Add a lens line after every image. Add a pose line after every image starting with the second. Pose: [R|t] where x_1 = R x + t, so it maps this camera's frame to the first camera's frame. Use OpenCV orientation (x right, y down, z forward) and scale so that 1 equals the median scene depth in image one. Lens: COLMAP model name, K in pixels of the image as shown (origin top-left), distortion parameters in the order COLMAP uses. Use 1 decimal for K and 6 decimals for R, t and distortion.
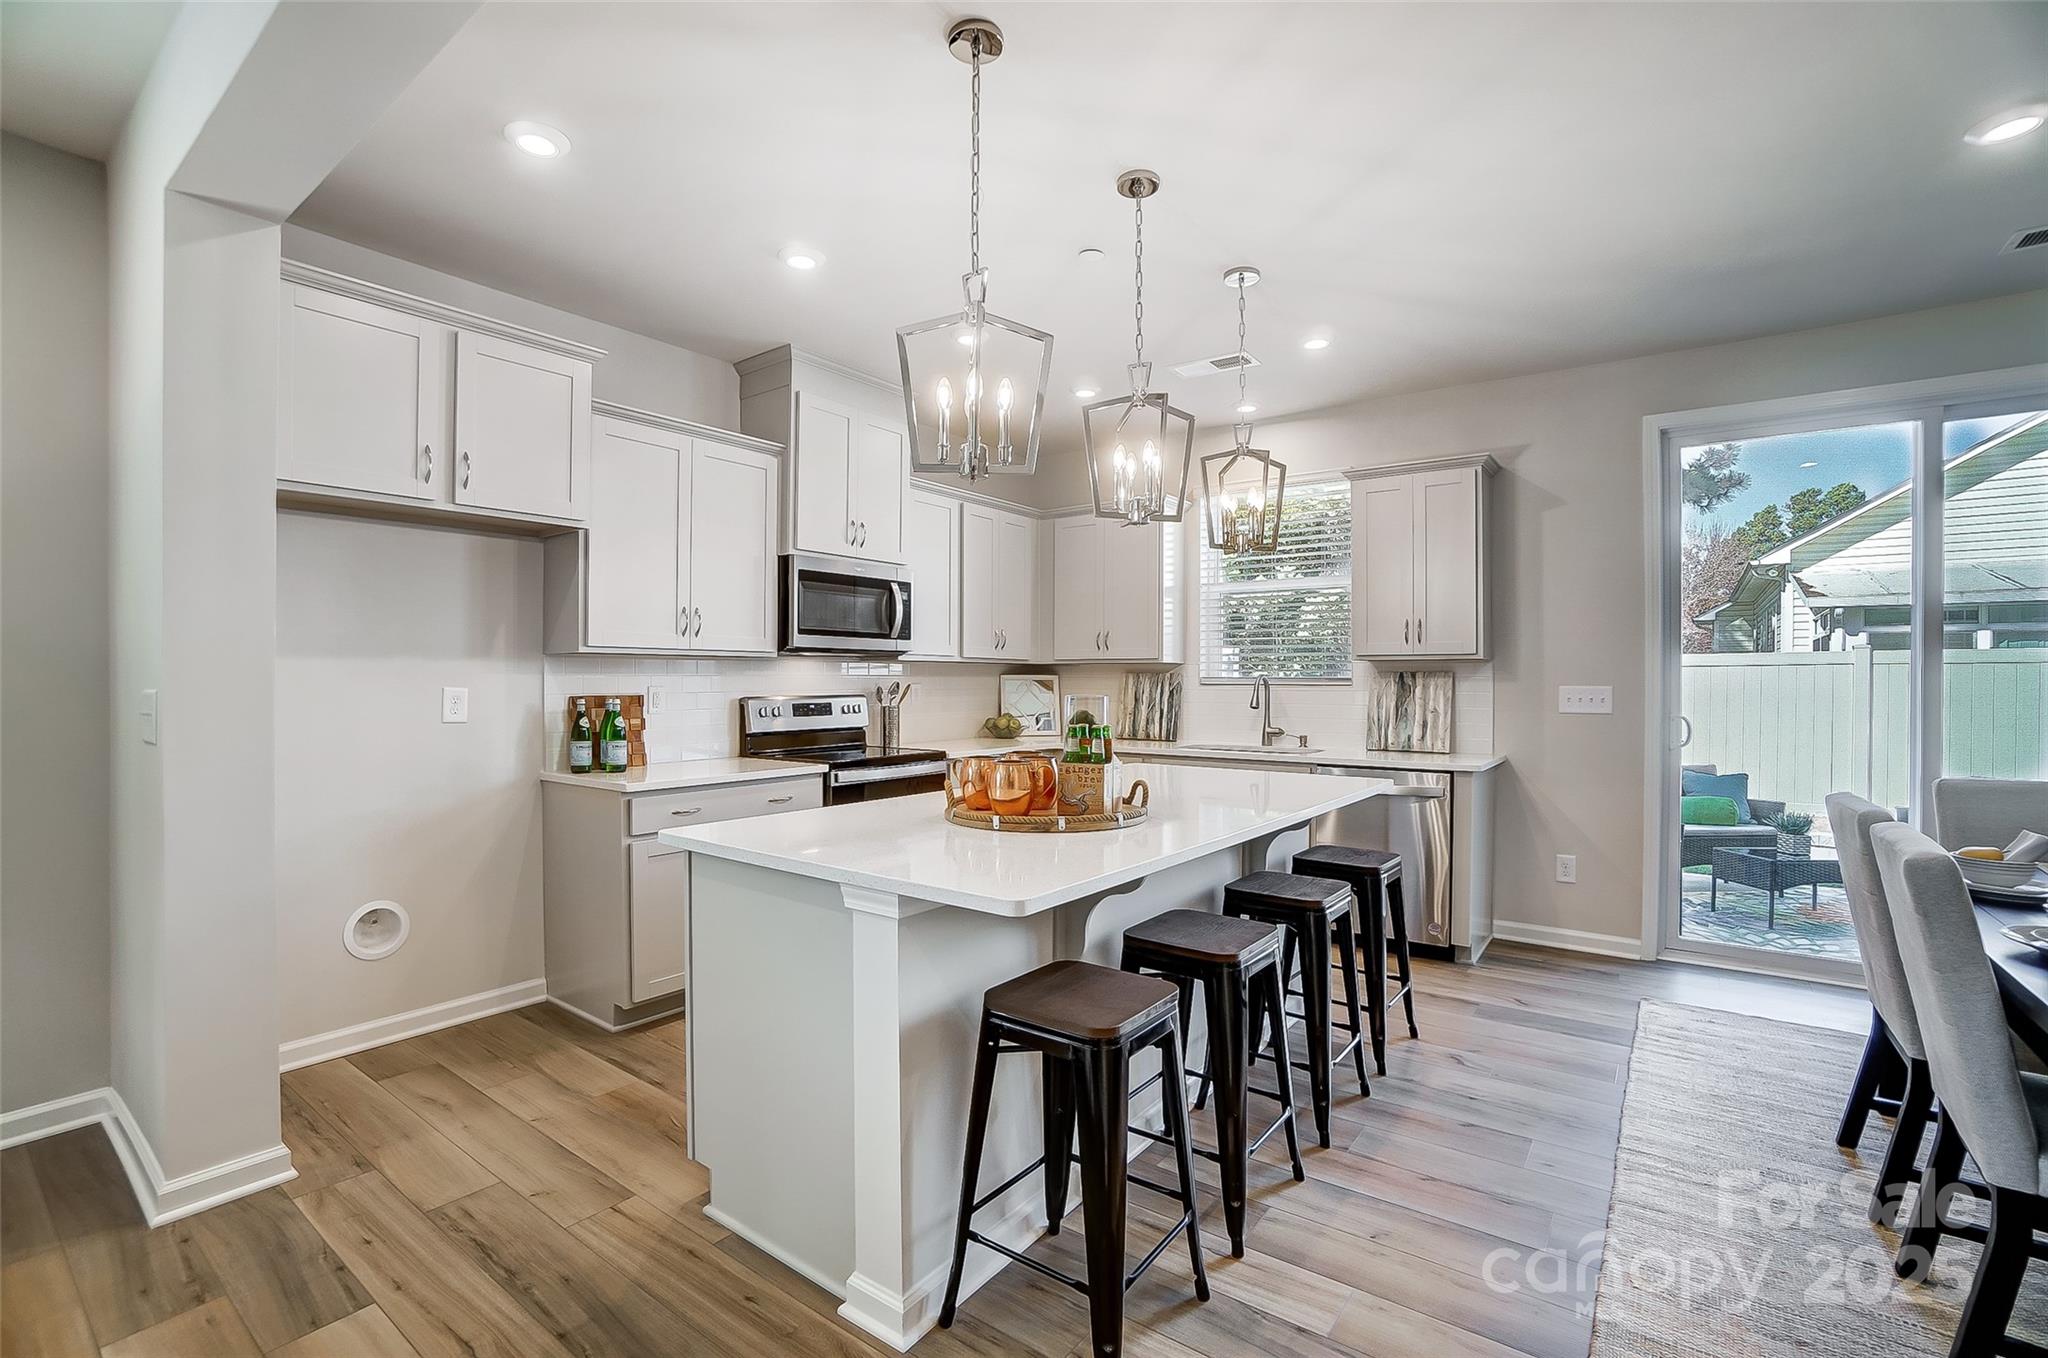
lens RADIAL K [[913.6, 0, 1001.8], [0, 913.6, 678.7], [0, 0, 1]] dist [-0.053507, 0.022244]
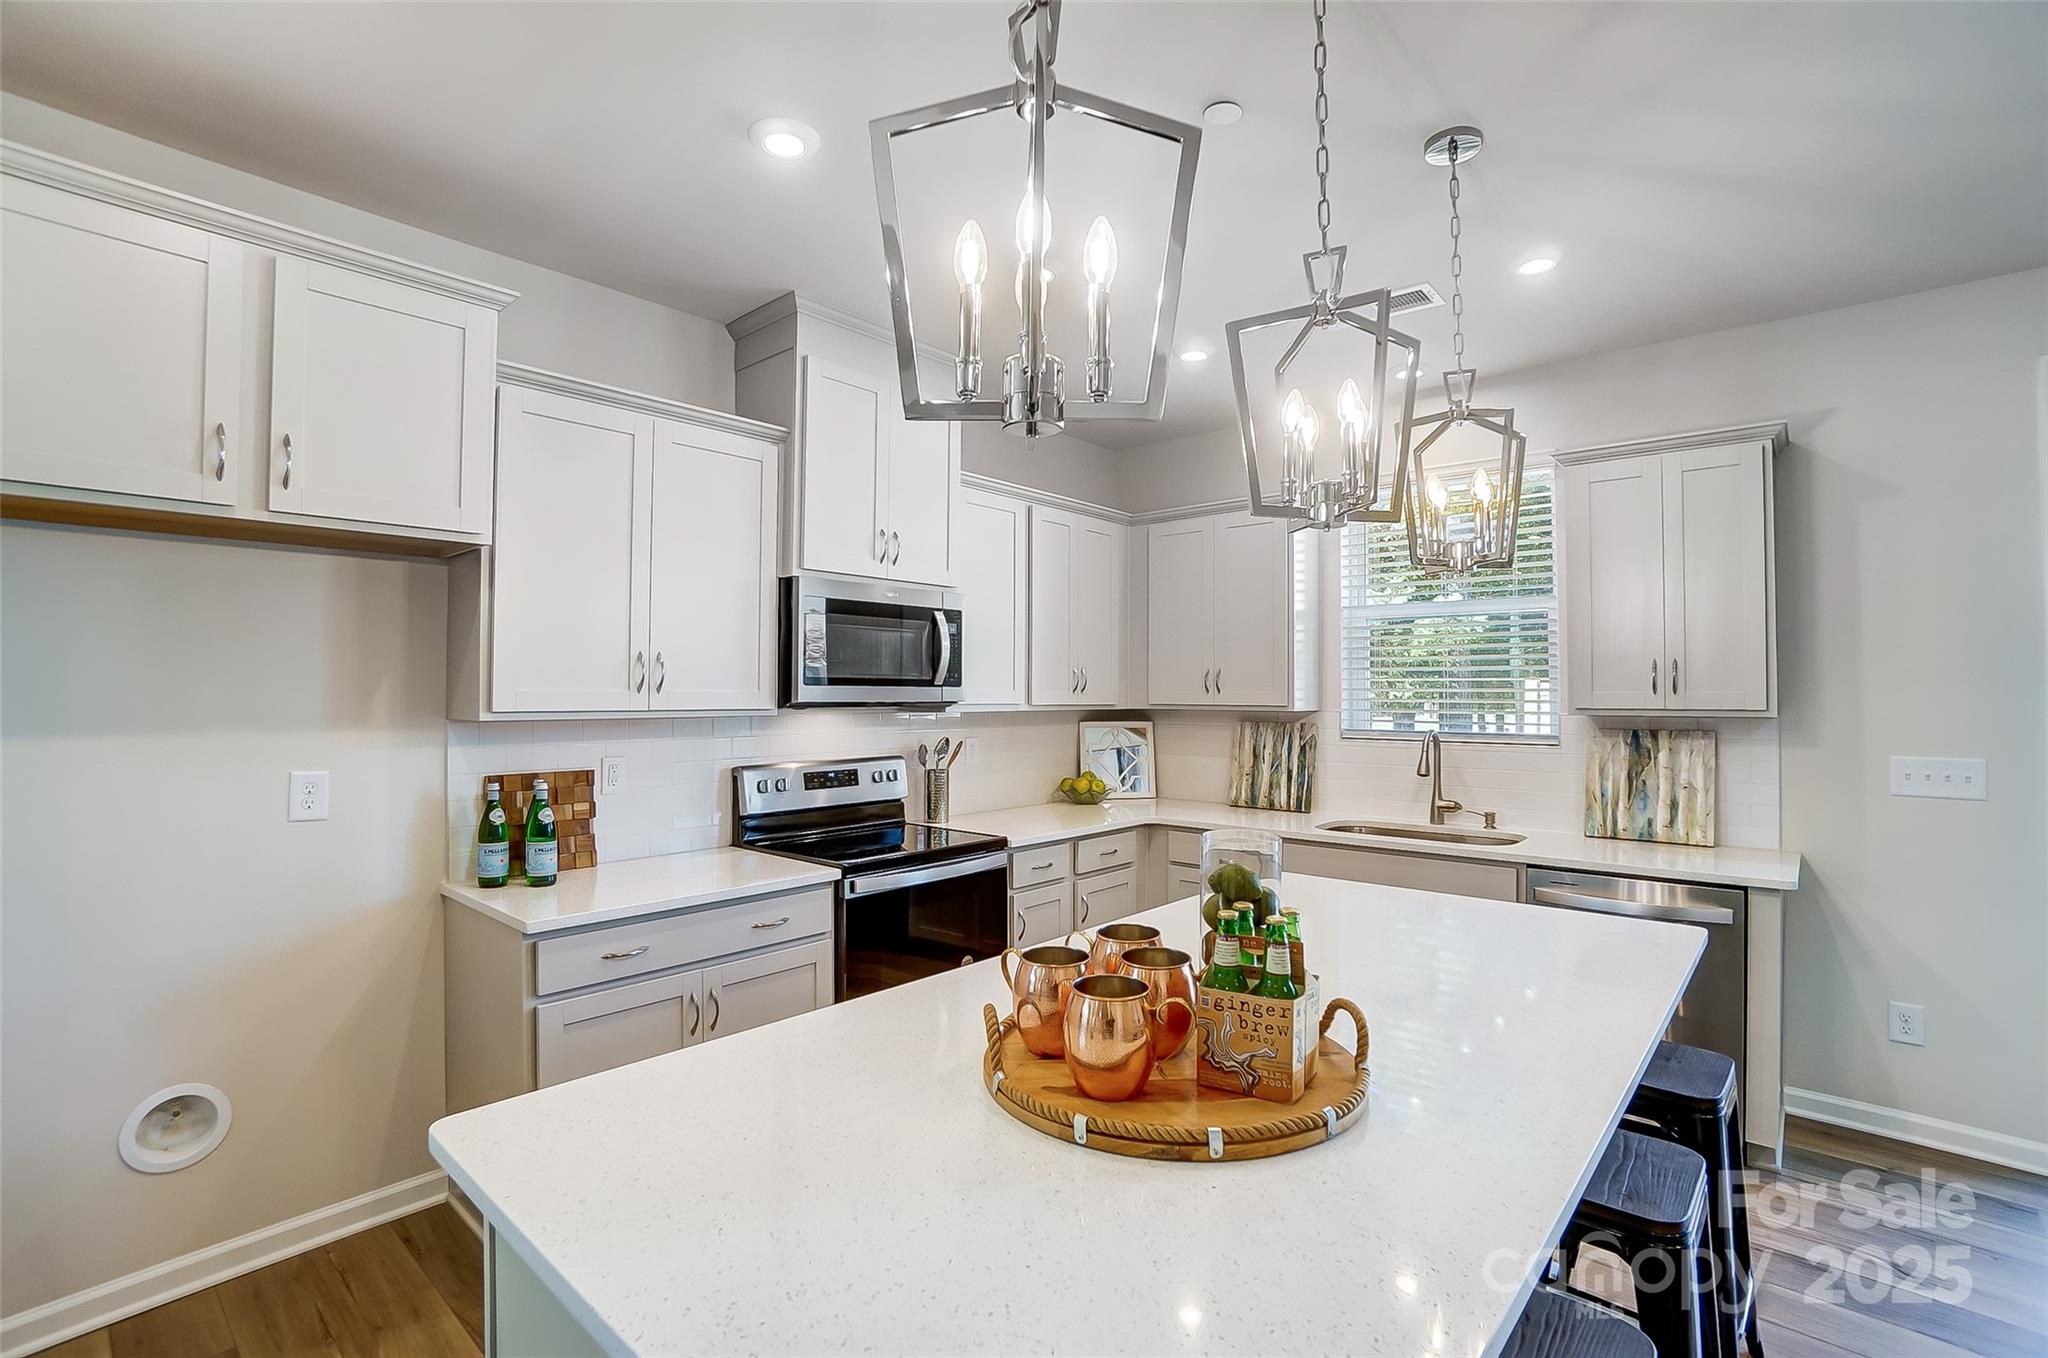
lens RADIAL K [[913.6, 0, 1001.8], [0, 913.6, 678.7], [0, 0, 1]] dist [-0.053507, 0.022244]
pose [[0.996561, -0.000298, -0.082861, -0.004201], [-0.000630, 0.999937, -0.011174, -0.043808], [0.082859, 0.011188, 0.996498, 0.269887]]
